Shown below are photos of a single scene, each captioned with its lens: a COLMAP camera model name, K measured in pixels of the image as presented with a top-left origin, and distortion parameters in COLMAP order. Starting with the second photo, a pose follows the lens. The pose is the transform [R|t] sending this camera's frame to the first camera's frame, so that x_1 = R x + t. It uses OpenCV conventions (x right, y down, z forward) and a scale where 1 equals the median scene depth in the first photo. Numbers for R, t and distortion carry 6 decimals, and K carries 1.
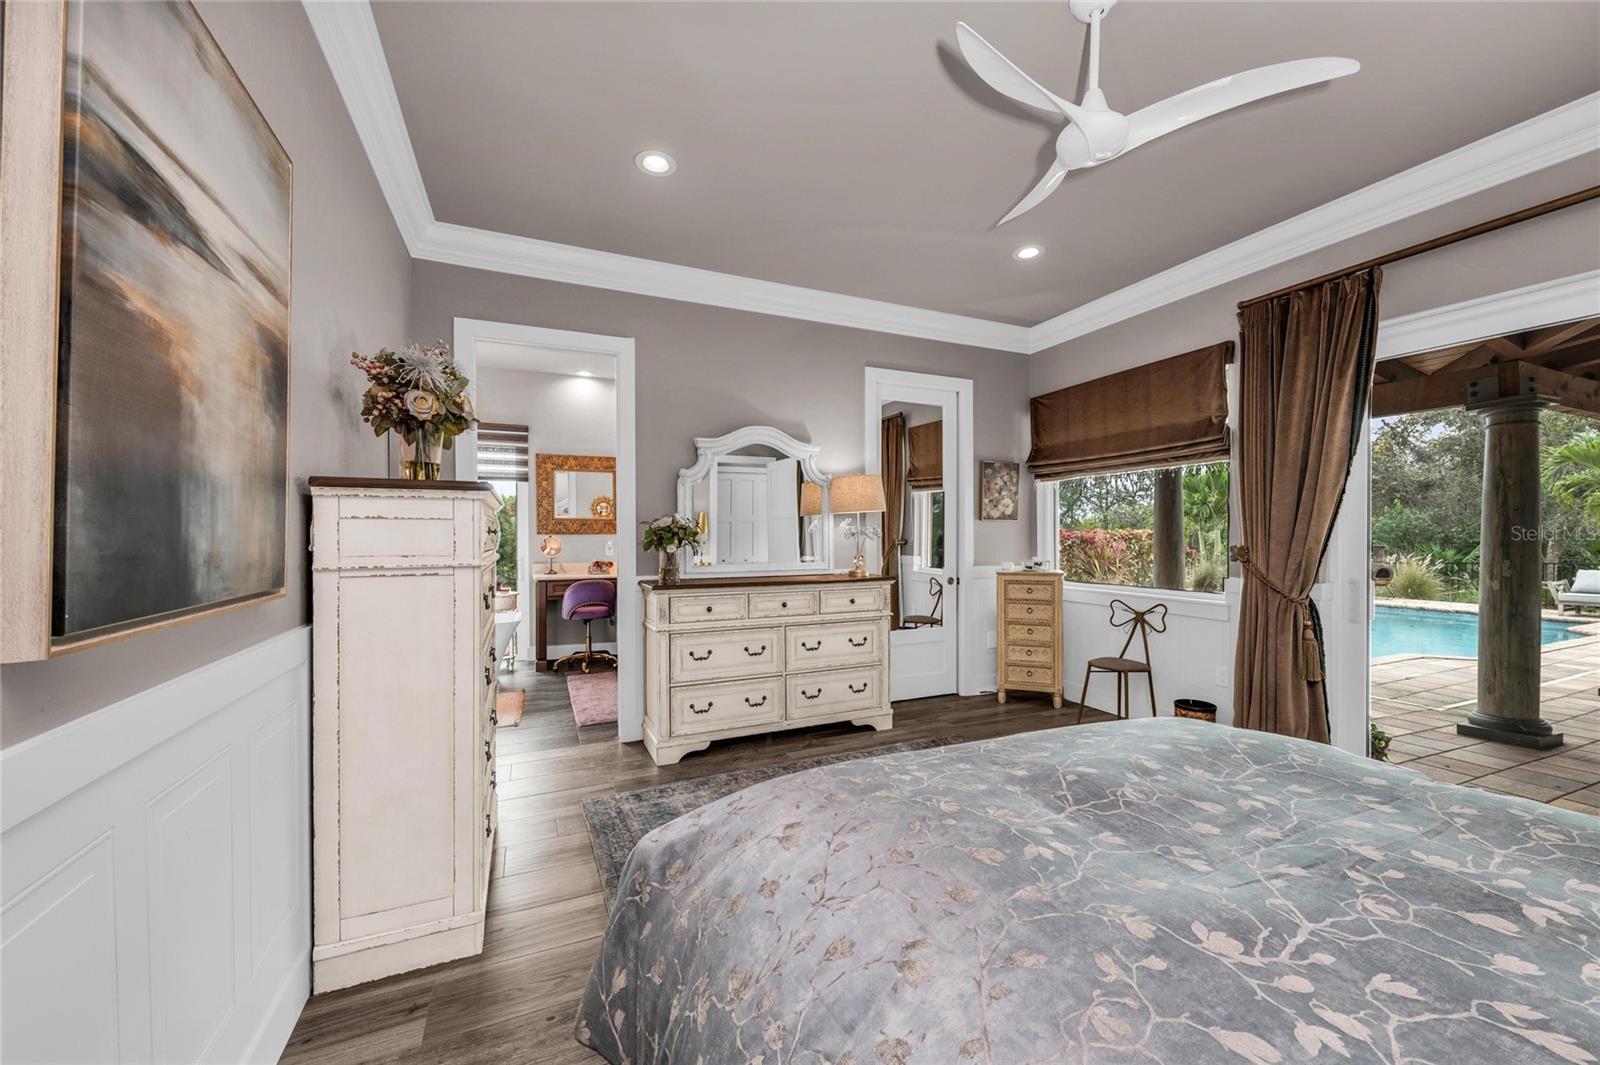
lens RADIAL K [[611.3, 0, 800.0], [0, 611.3, 532.5], [0, 0, 1]] dist [-0.001732, -0.000224]
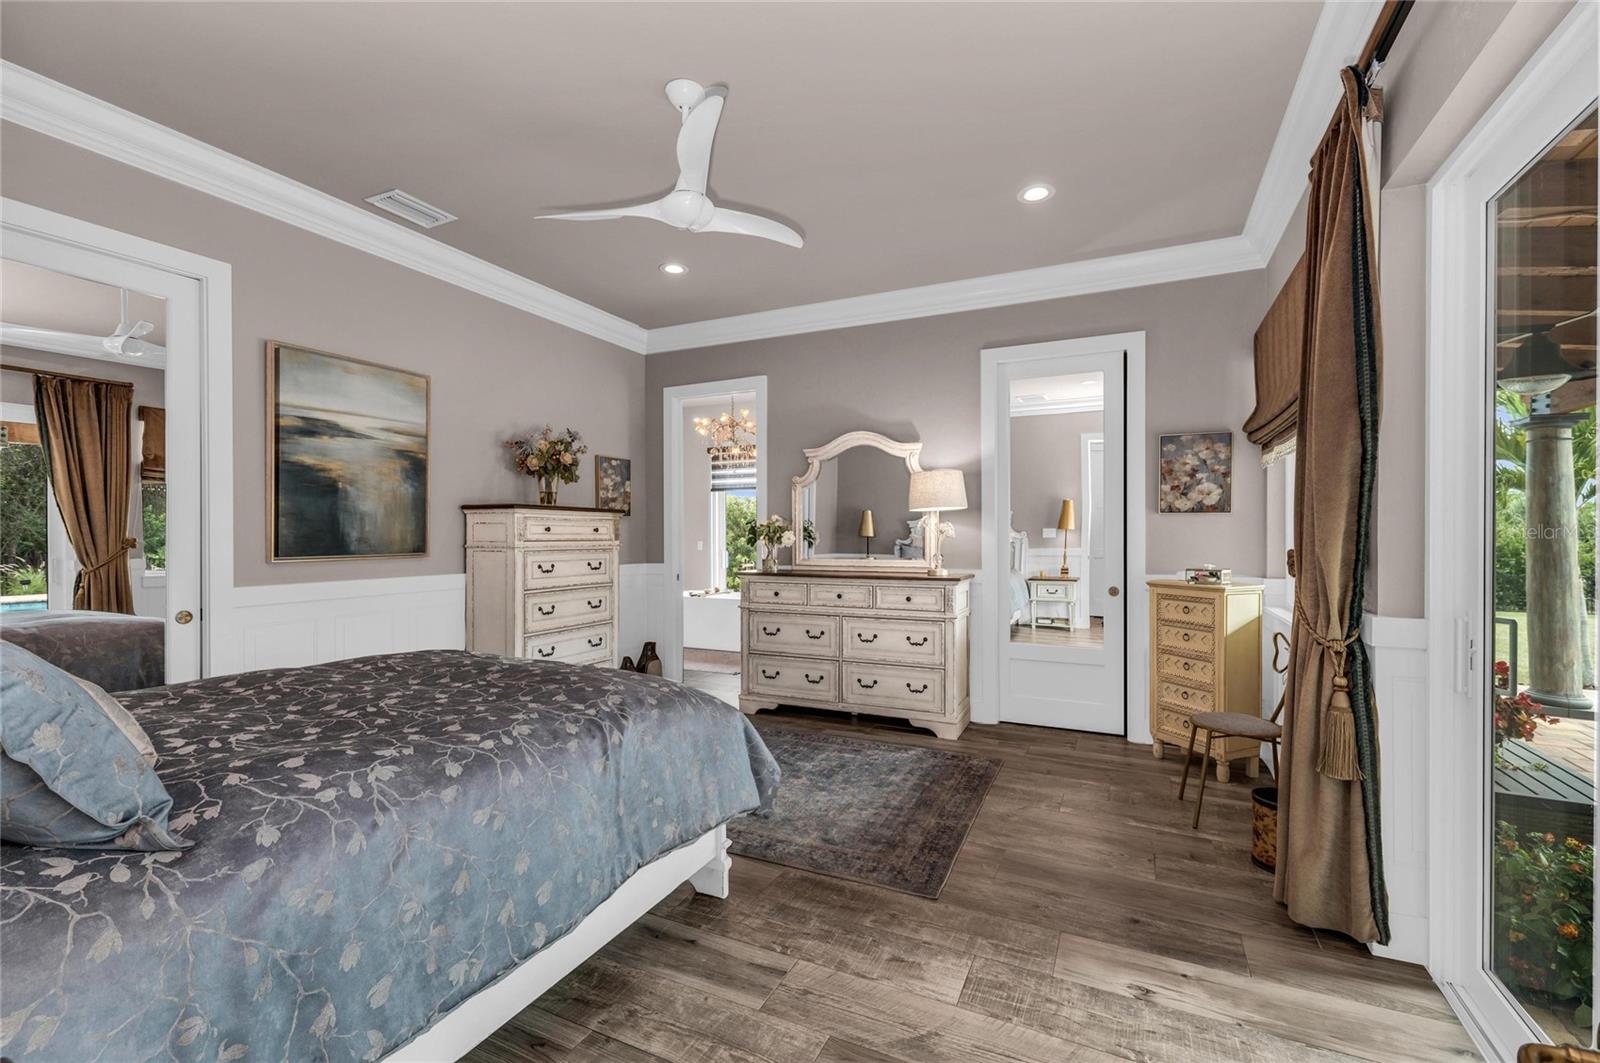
lens RADIAL K [[699.4, 0, 800.0], [0, 699.4, 531.5], [0, 0, 1]] dist [0.021956, -0.000074]
pose [[0.646113, -0.000323, -0.763242, 0.849298], [0.000647, 1.000000, 0.000124, 0.001786], [0.763242, -0.000574, 0.646113, 0.129687]]
